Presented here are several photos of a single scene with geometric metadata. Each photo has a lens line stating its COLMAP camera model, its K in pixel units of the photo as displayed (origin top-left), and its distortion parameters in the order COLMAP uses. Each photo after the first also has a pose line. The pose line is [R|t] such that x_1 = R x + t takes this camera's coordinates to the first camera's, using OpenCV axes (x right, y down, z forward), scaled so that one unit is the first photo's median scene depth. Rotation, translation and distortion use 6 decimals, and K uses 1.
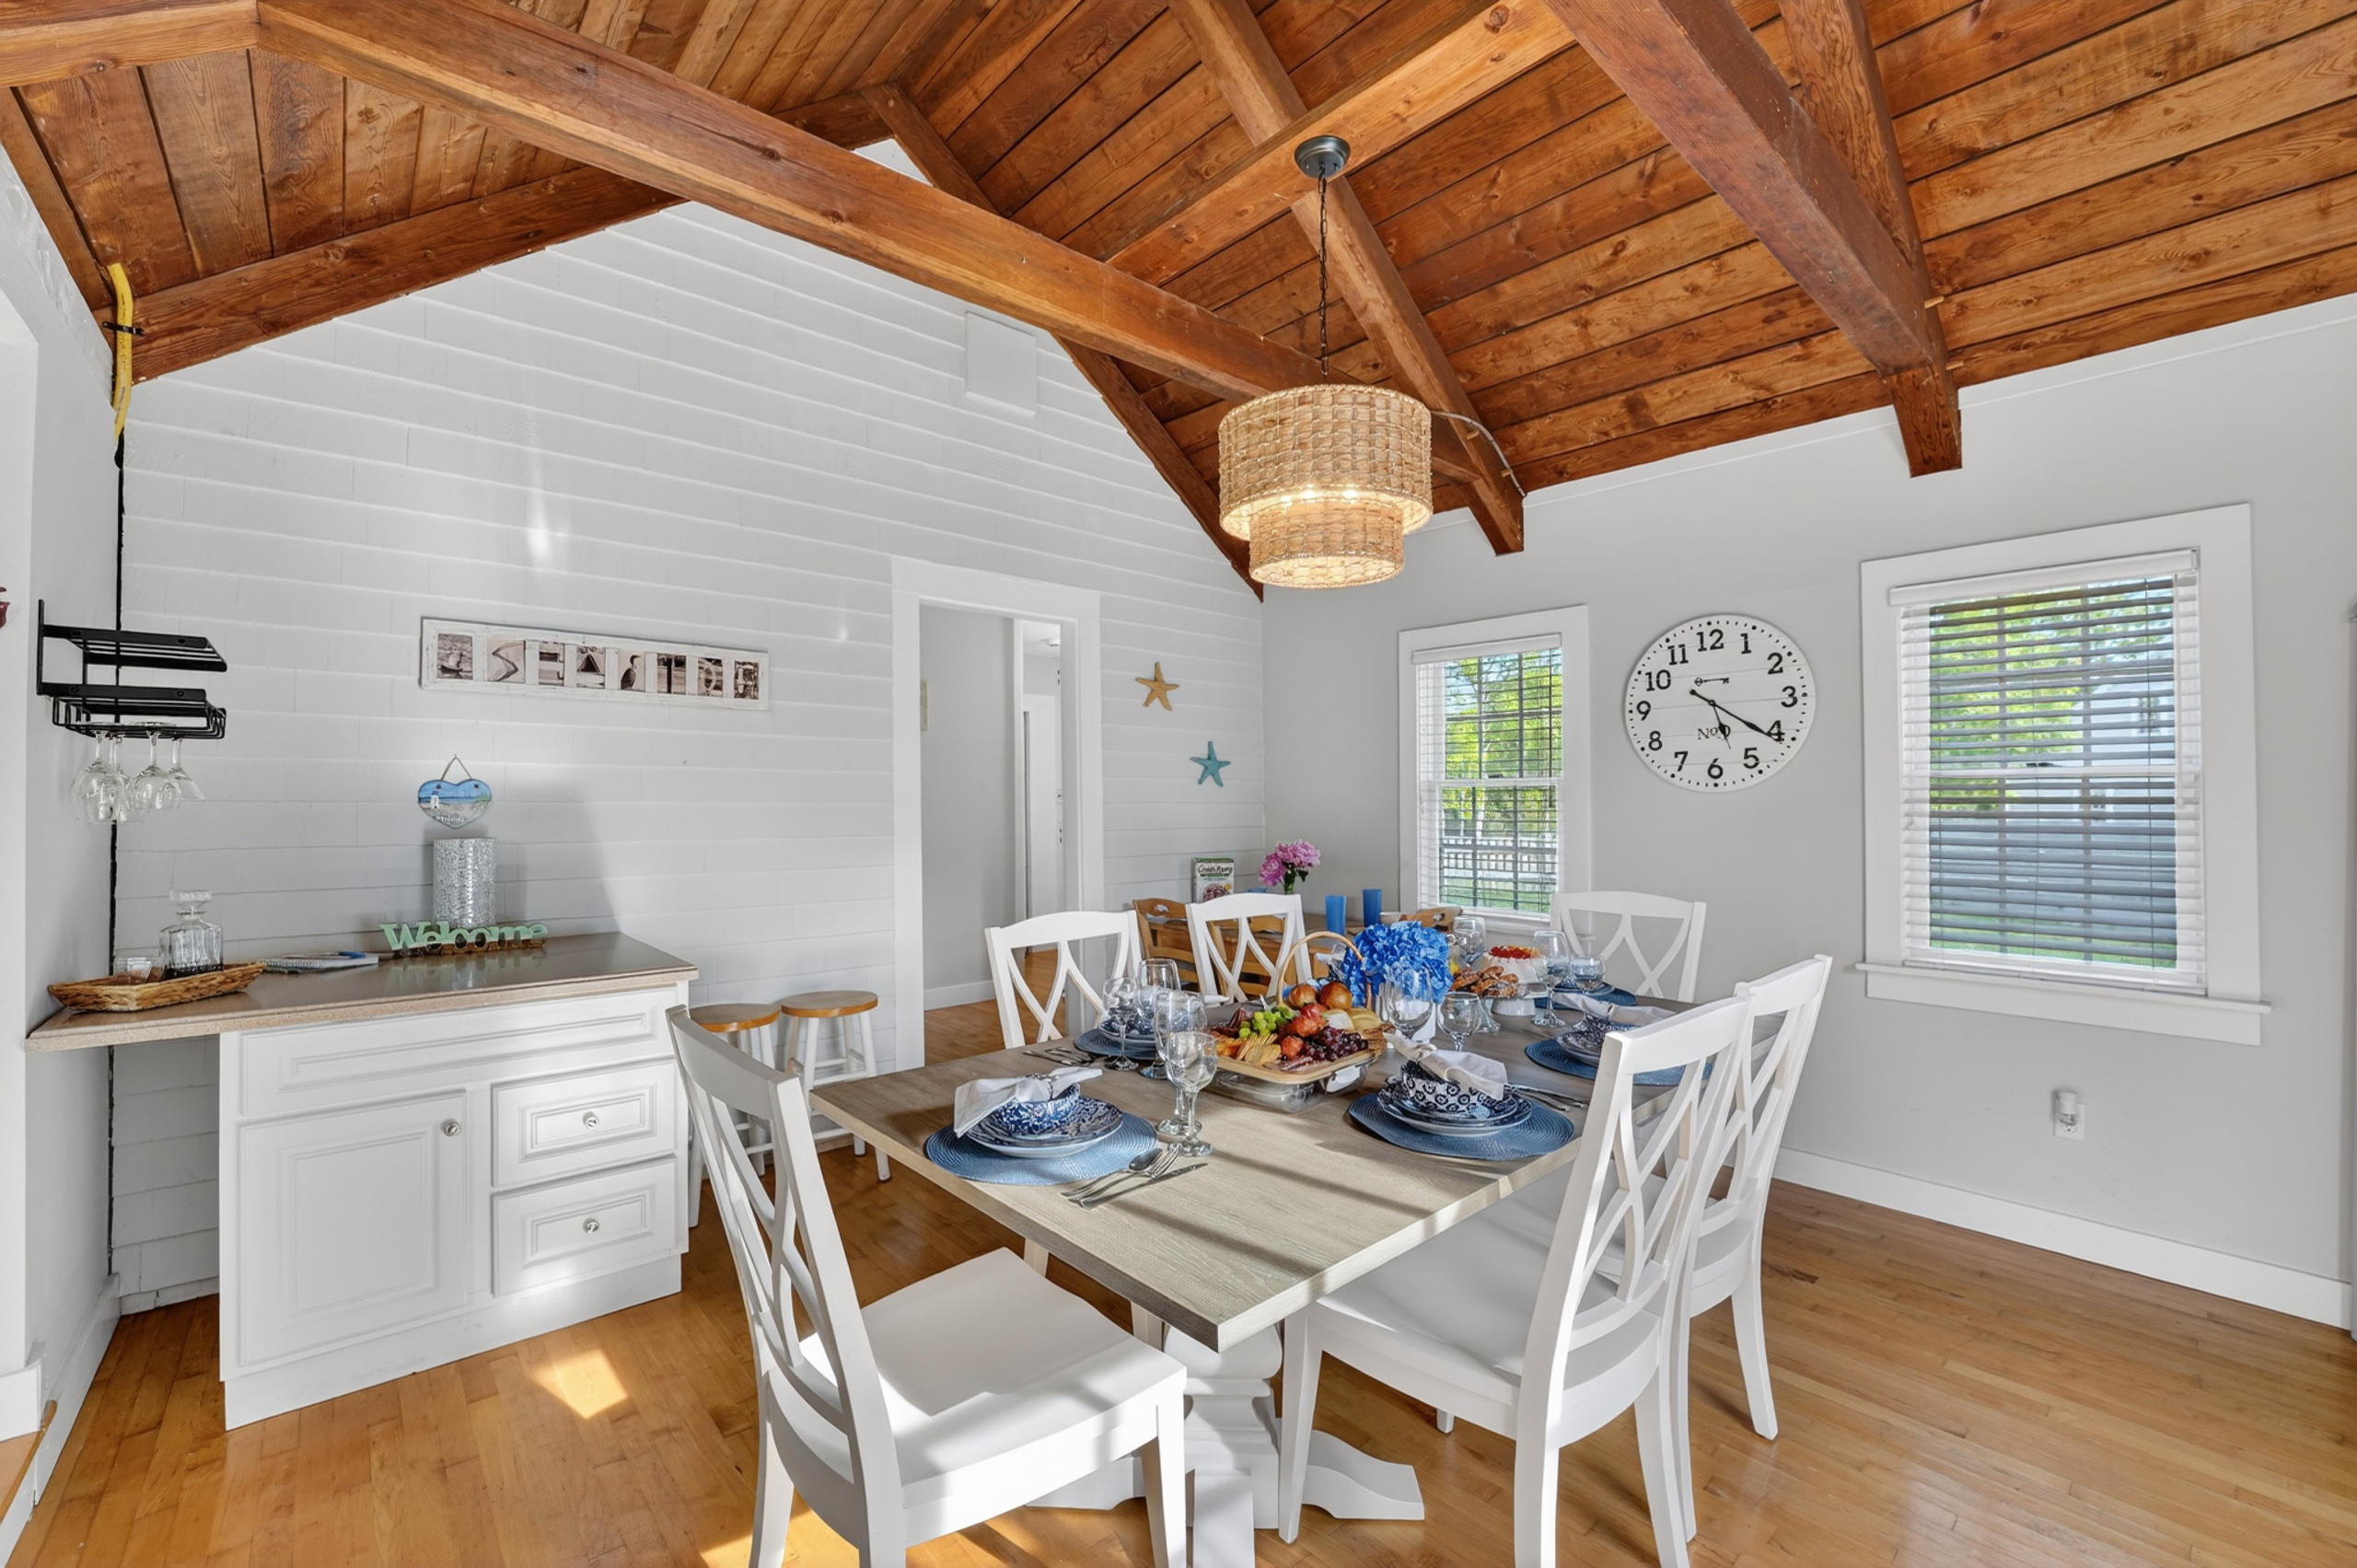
lens RADIAL K [[974.2, 0, 1200.5], [0, 974.2, 787.1], [0, 0, 1]] dist [-0.025703, 0.000954]
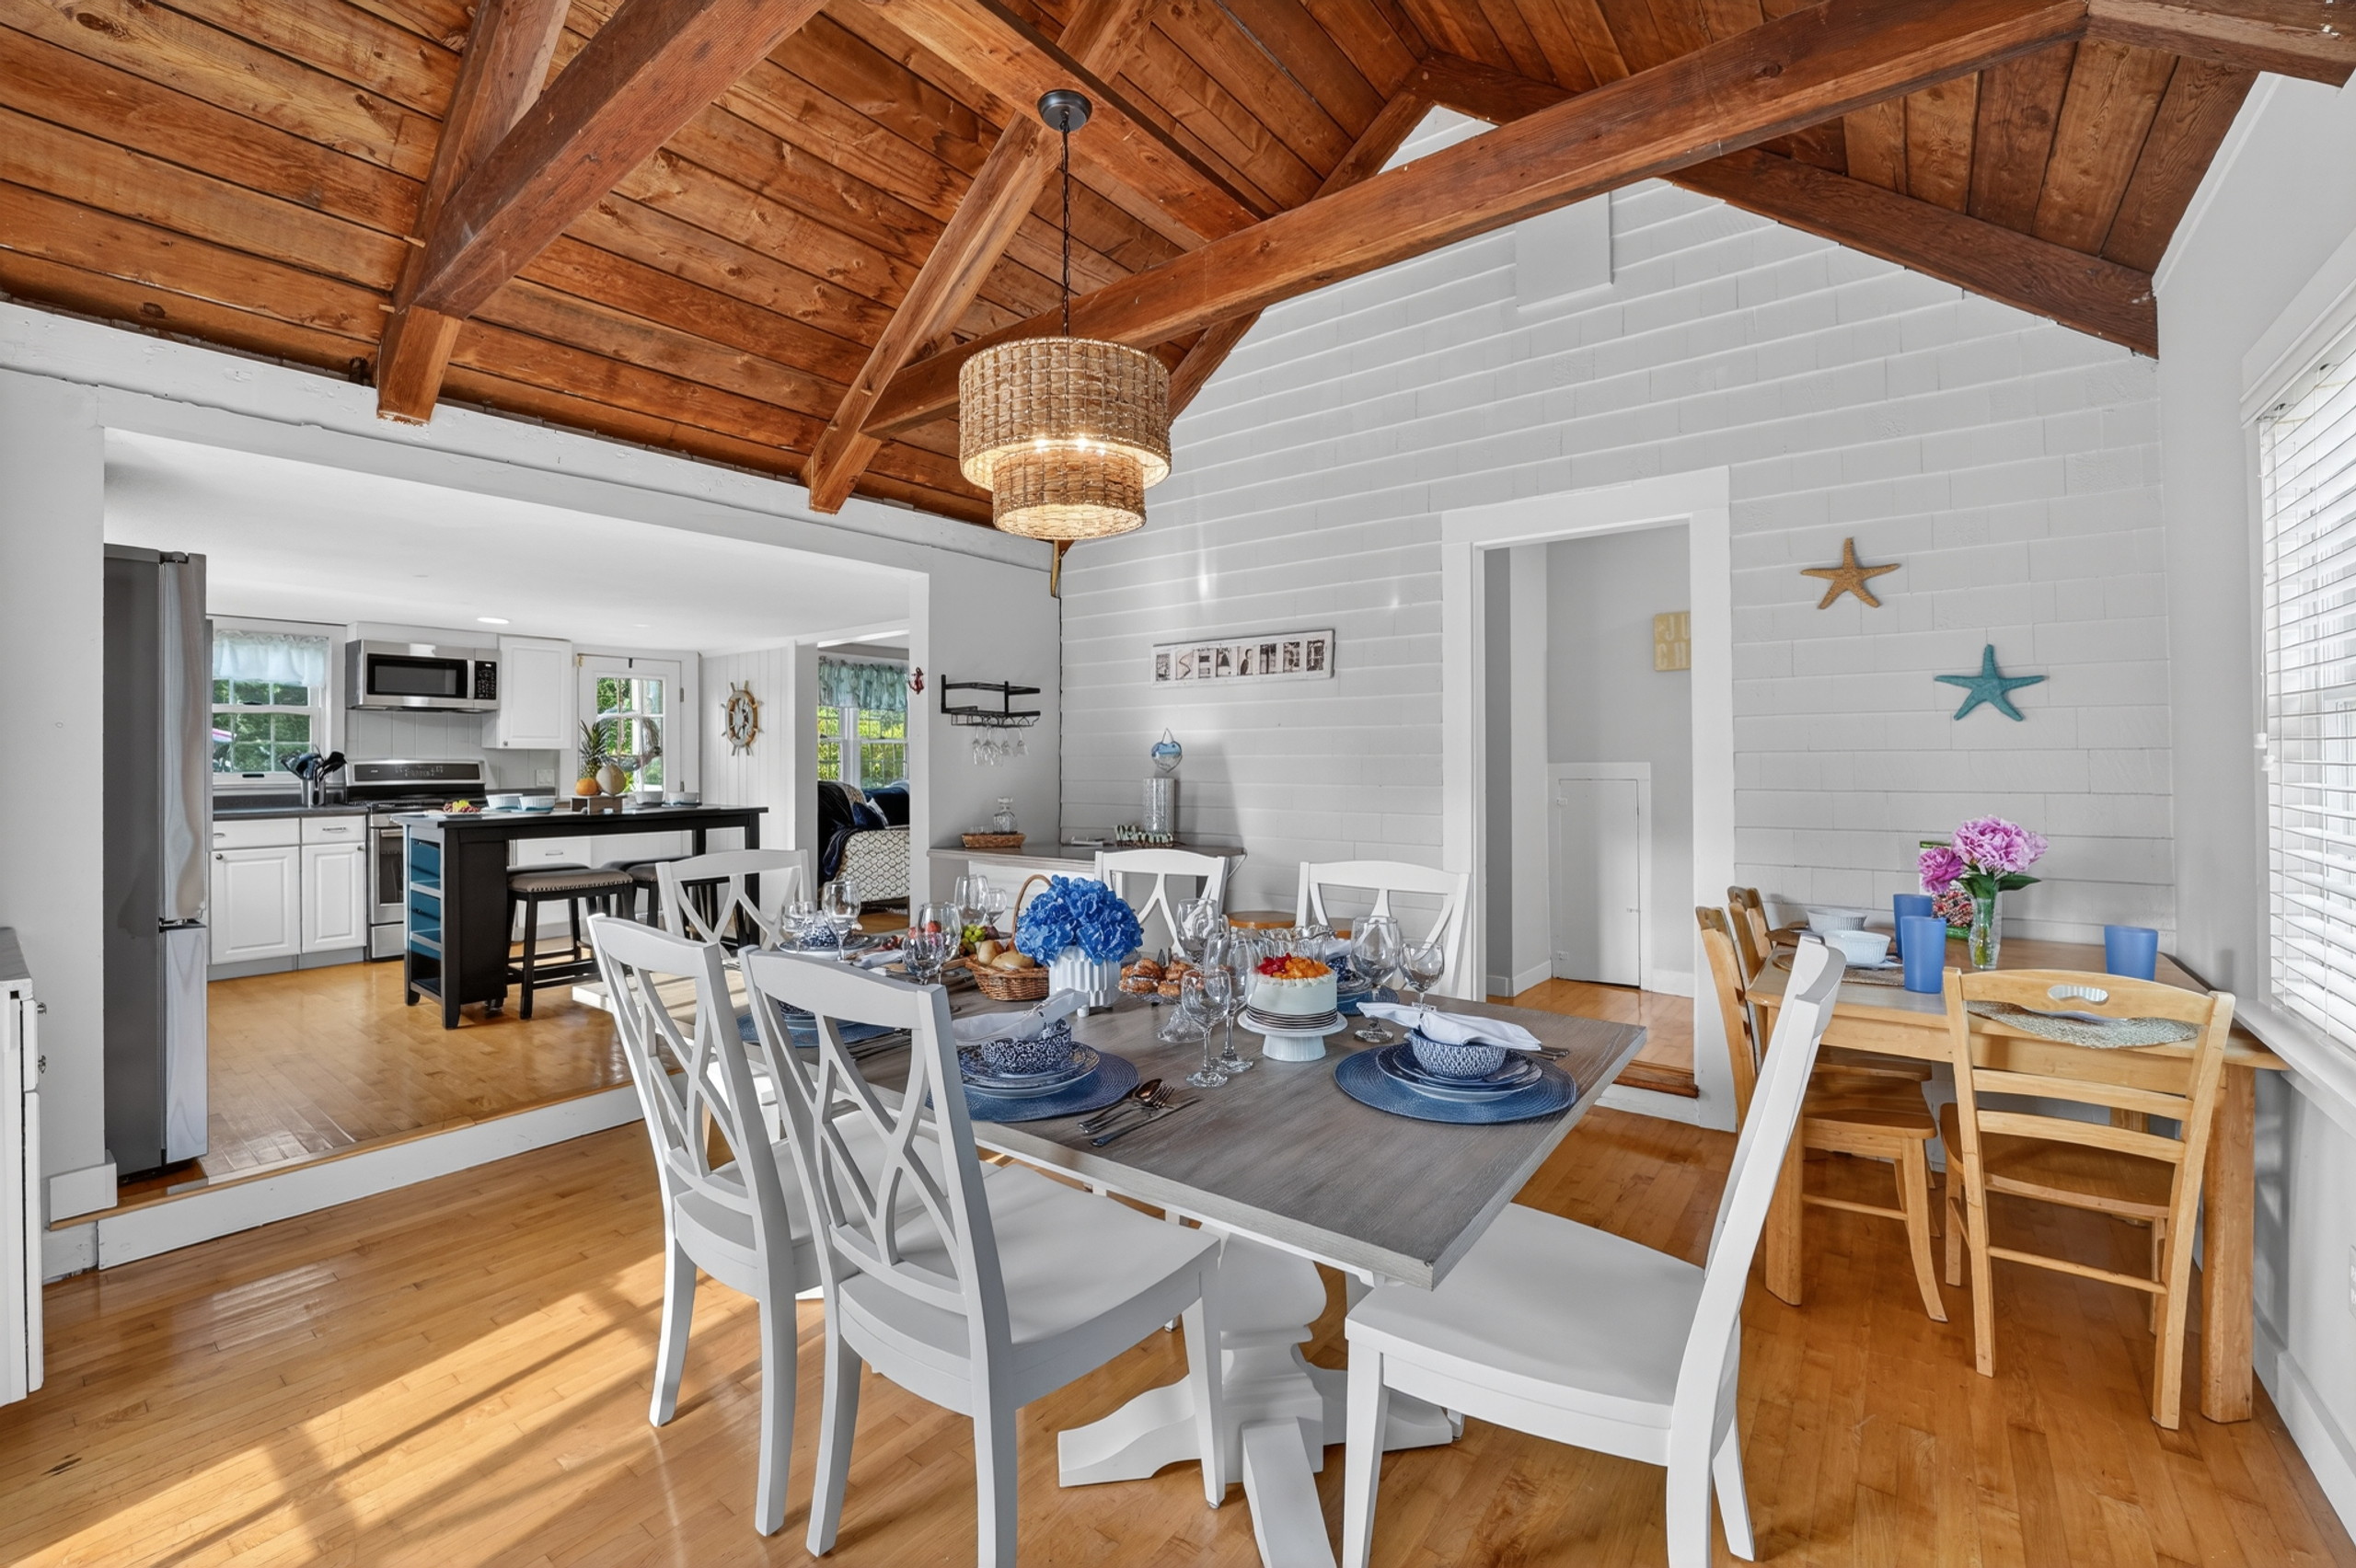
lens RADIAL K [[967.2, 0, 1145.9], [0, 967.2, 751.5], [0, 0, 1]] dist [-0.026234, 0.002041]
pose [[0.170542, -0.010872, -0.985290, 0.745885], [0.021293, 0.999746, -0.007346, 0.017096], [0.985120, -0.019727, 0.170730, 0.610333]]
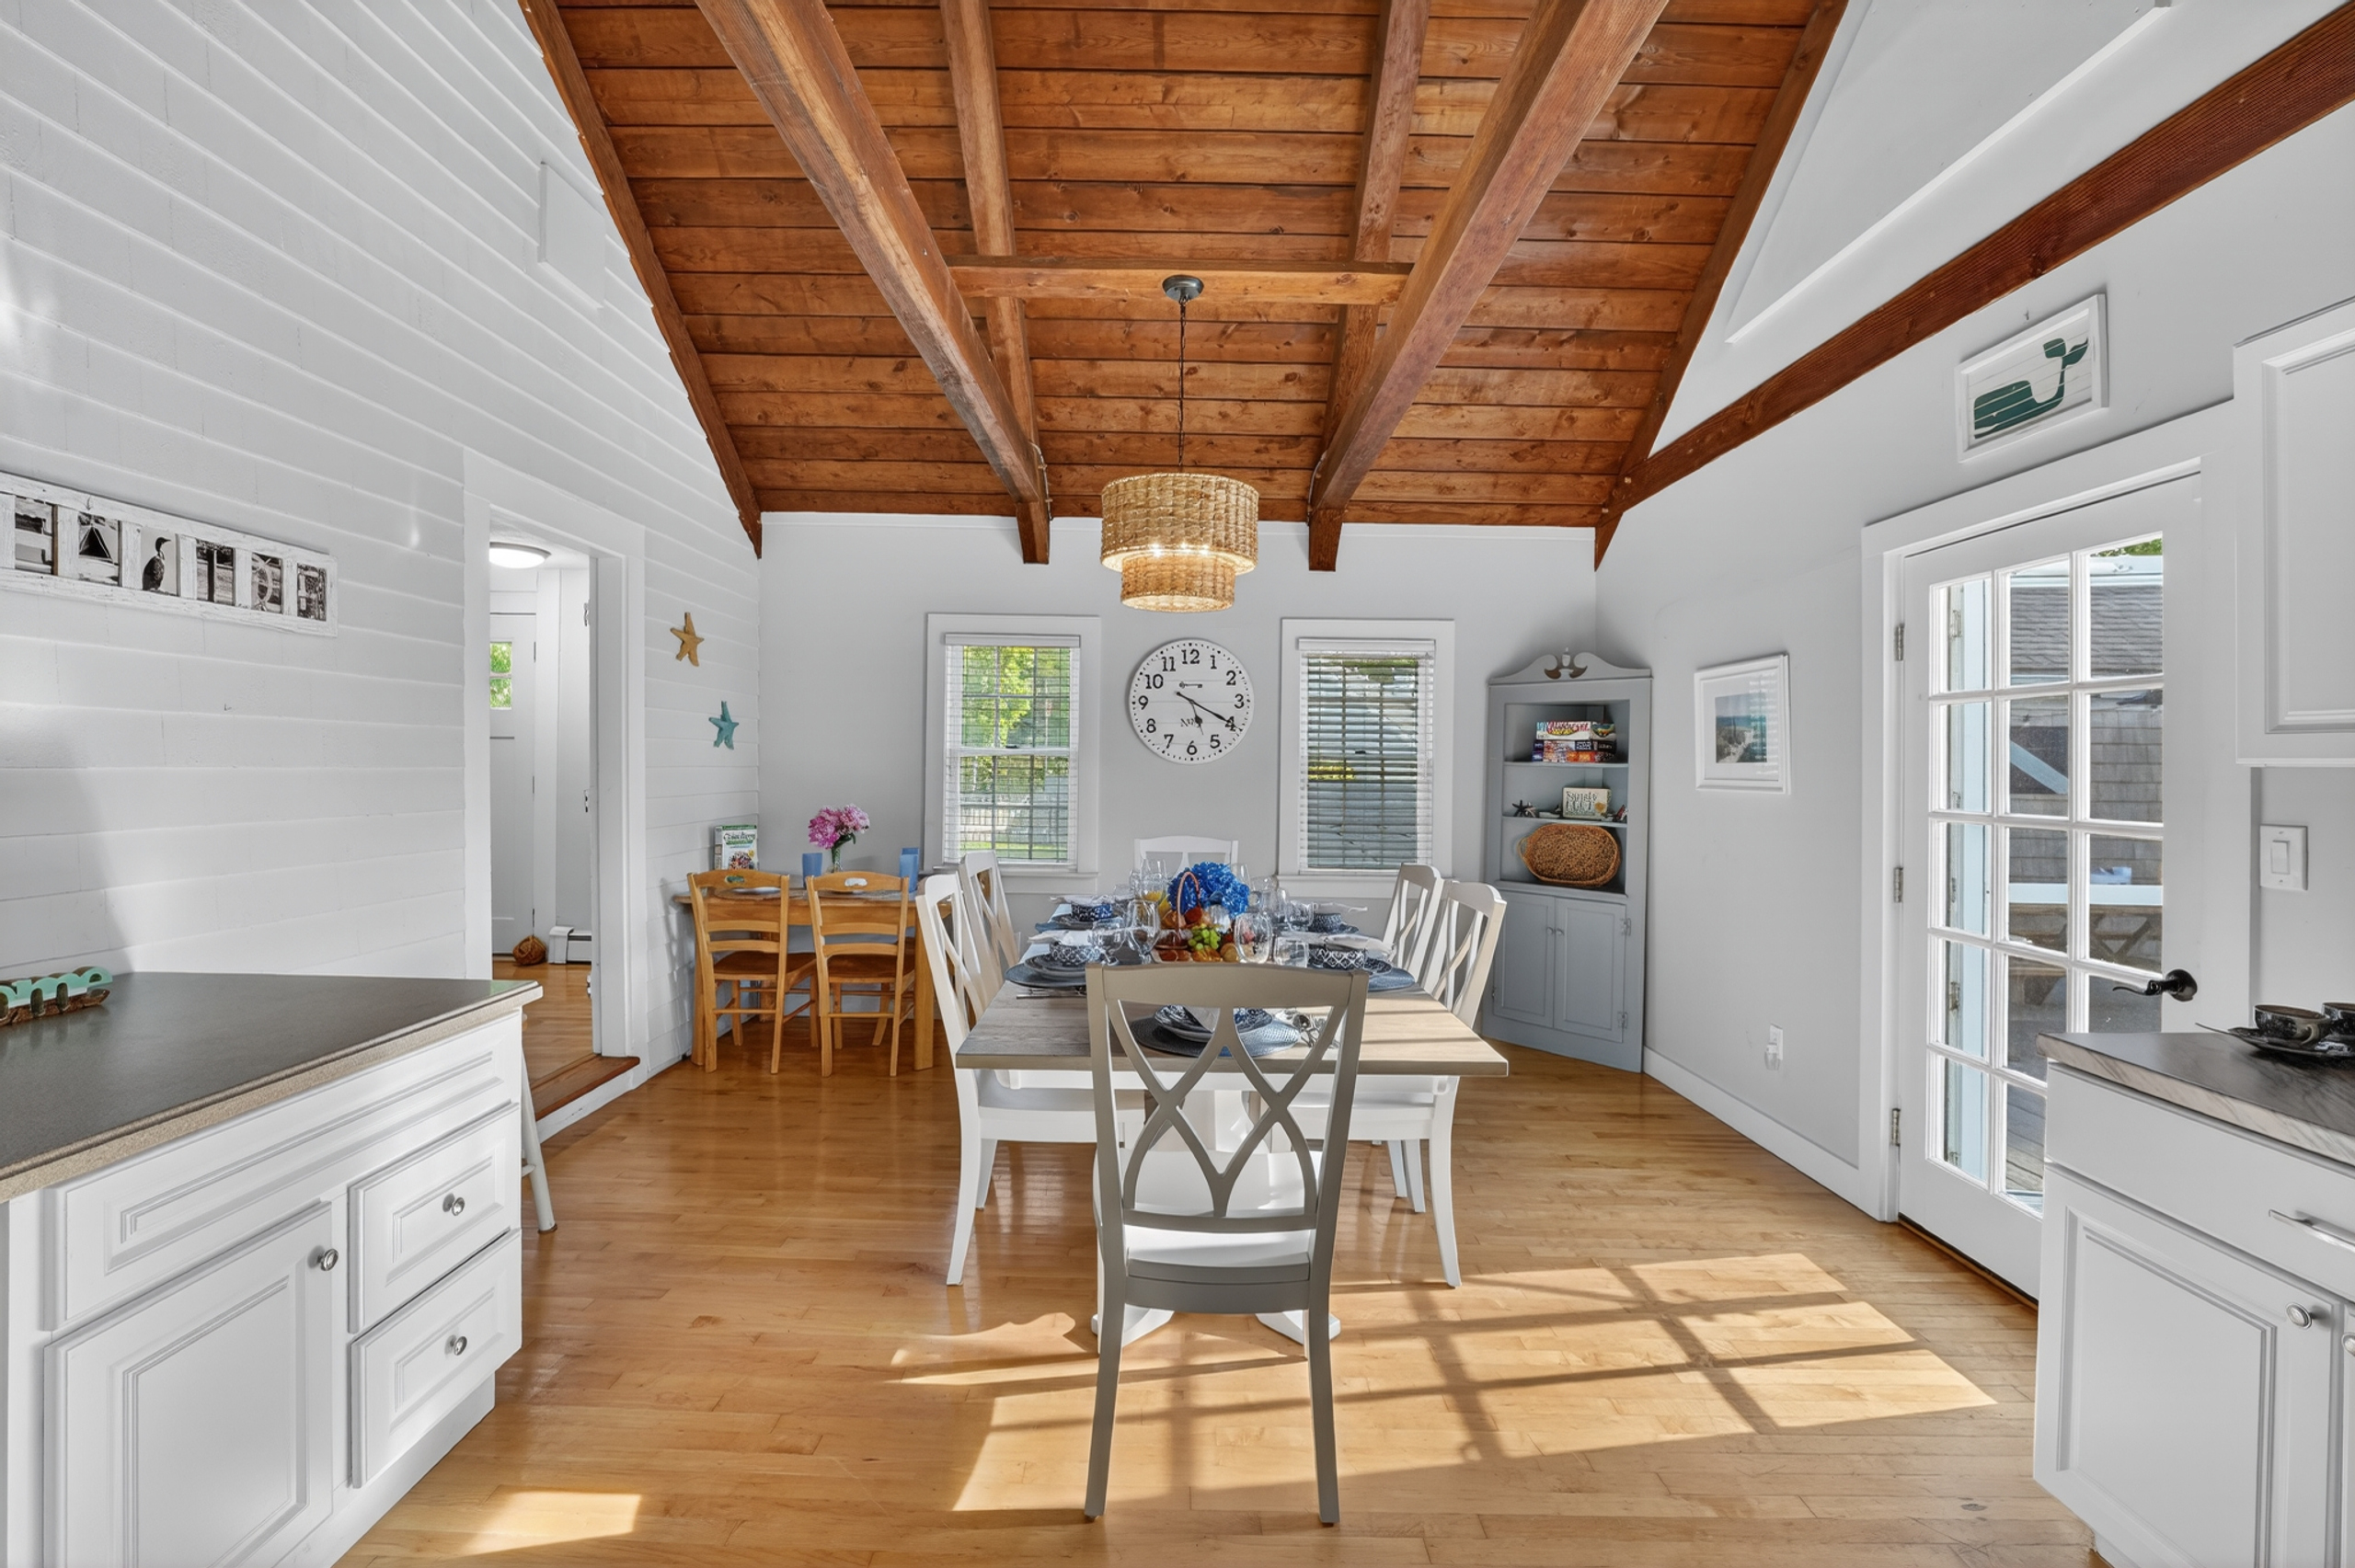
lens RADIAL K [[966.7, 0, 1187.9], [0, 966.7, 753.7], [0, 0, 1]] dist [-0.026234, 0.002041]
pose [[0.663855, 0.017727, 0.747651, -0.591157], [-0.024850, 0.999690, -0.001638, -0.009081], [-0.747448, -0.017492, 0.664090, 0.074743]]
